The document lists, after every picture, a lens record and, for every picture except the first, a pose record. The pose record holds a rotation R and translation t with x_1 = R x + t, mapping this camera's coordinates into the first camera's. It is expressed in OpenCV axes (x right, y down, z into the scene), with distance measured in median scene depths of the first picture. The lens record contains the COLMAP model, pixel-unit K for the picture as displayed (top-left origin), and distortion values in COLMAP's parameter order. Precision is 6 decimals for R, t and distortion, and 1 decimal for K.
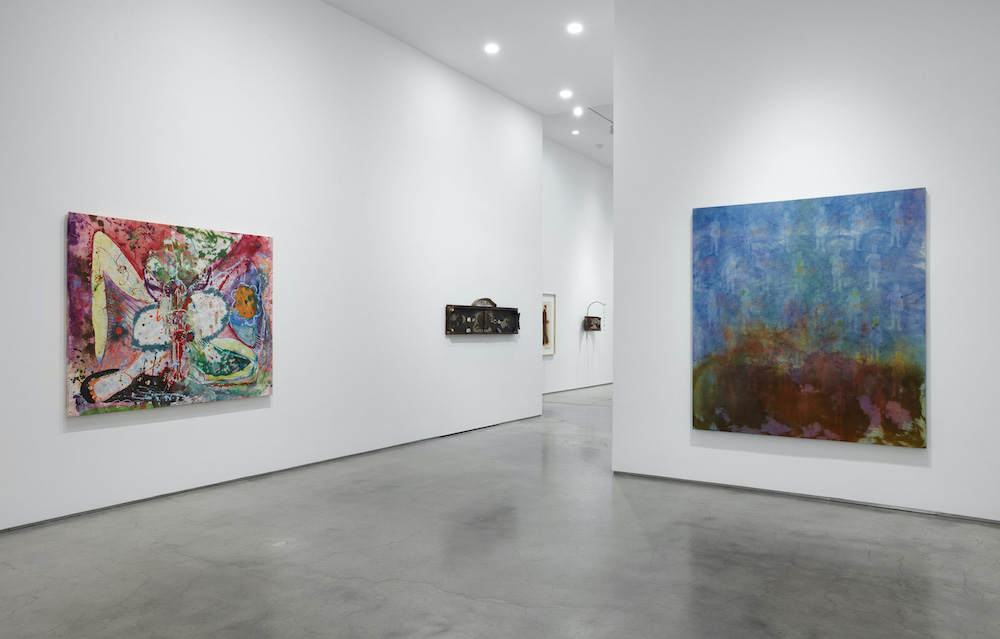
lens RADIAL K [[678.1, 0, 500.0], [0, 678.1, 319.5], [0, 0, 1]] dist [-0.031137, 0.066940]
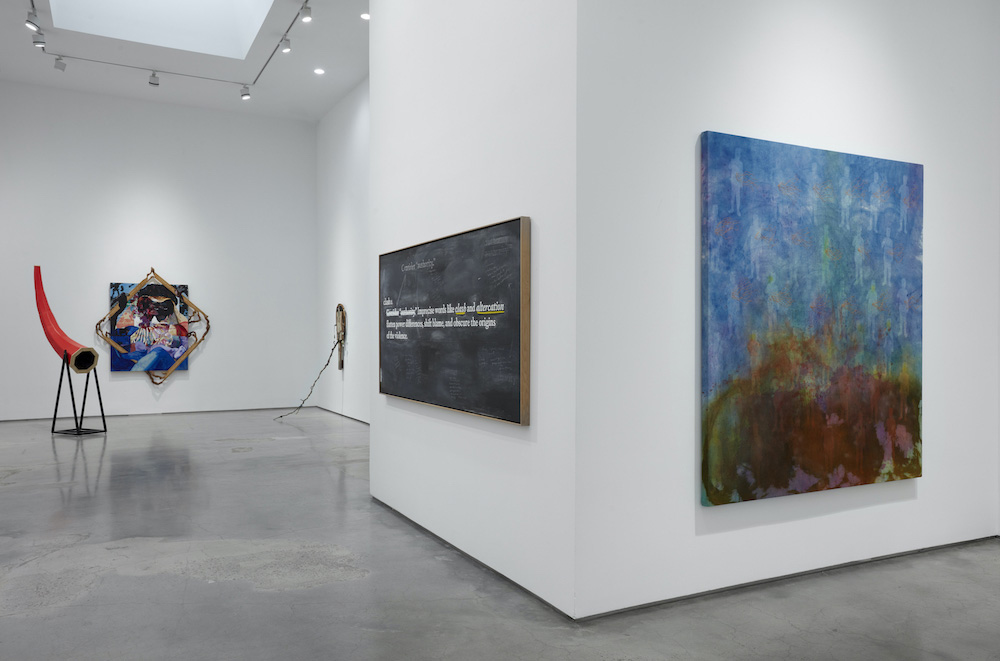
lens RADIAL K [[756.9, 0, 503.4], [0, 756.9, 338.7], [0, 0, 1]] dist [0.035055, 0.009295]
pose [[0.477343, -0.011024, 0.878648, -0.409239], [-0.007605, 0.999832, 0.016676, 0.006570], [-0.878684, -0.014642, 0.477179, 0.908118]]
